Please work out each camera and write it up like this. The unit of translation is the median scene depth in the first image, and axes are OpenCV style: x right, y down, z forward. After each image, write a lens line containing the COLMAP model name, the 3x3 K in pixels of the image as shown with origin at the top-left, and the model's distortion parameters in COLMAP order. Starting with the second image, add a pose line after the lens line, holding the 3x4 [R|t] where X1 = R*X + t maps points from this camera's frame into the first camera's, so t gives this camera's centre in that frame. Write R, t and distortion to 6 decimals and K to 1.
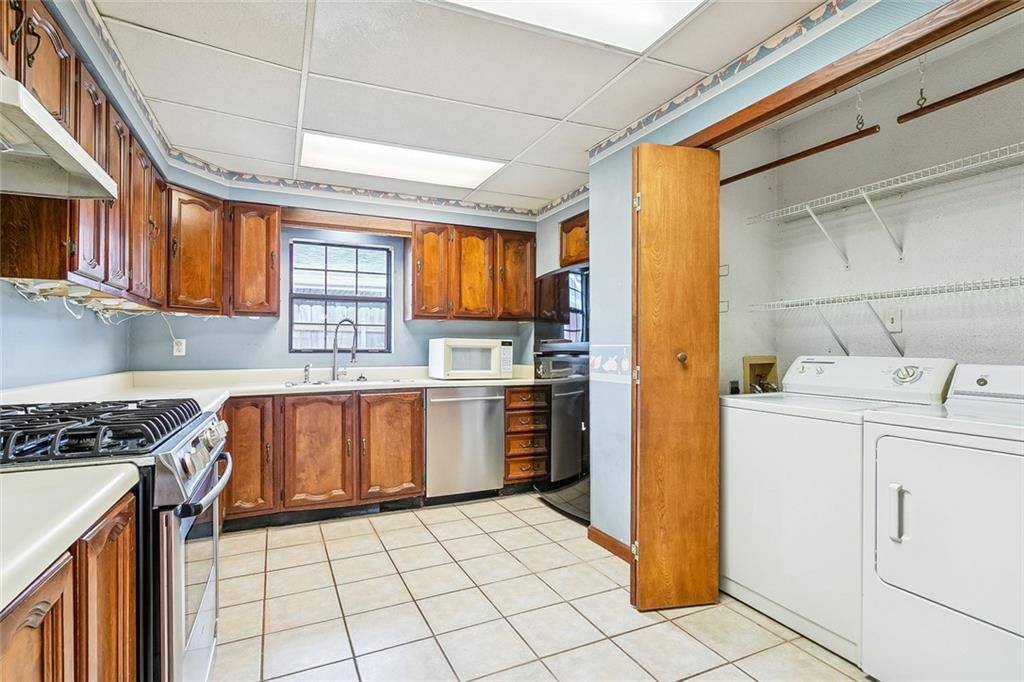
lens RADIAL K [[495.5, 0, 512.1], [0, 495.5, 348.8], [0, 0, 1]] dist [0.002043, 0.000215]
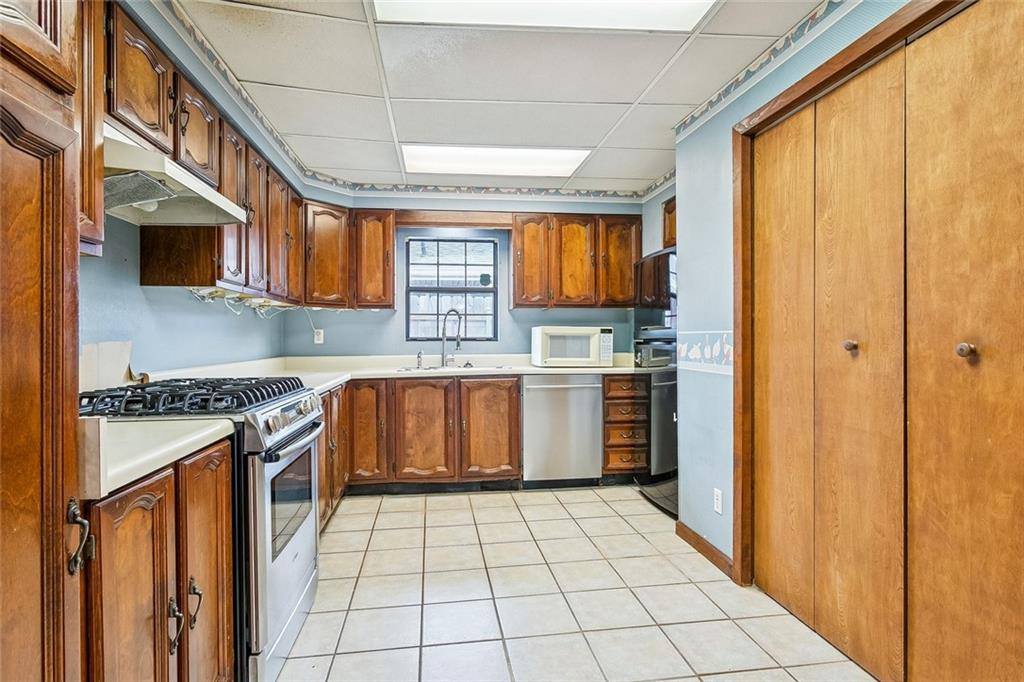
lens RADIAL K [[526.3, 0, 512.0], [0, 526.3, 341.0], [0, 0, 1]] dist [-0.004039, 0.000439]
pose [[0.955165, -0.003030, -0.296059, 0.136714], [0.005164, 0.999966, 0.006425, 0.001730], [0.296030, -0.007666, 0.955148, -0.055605]]
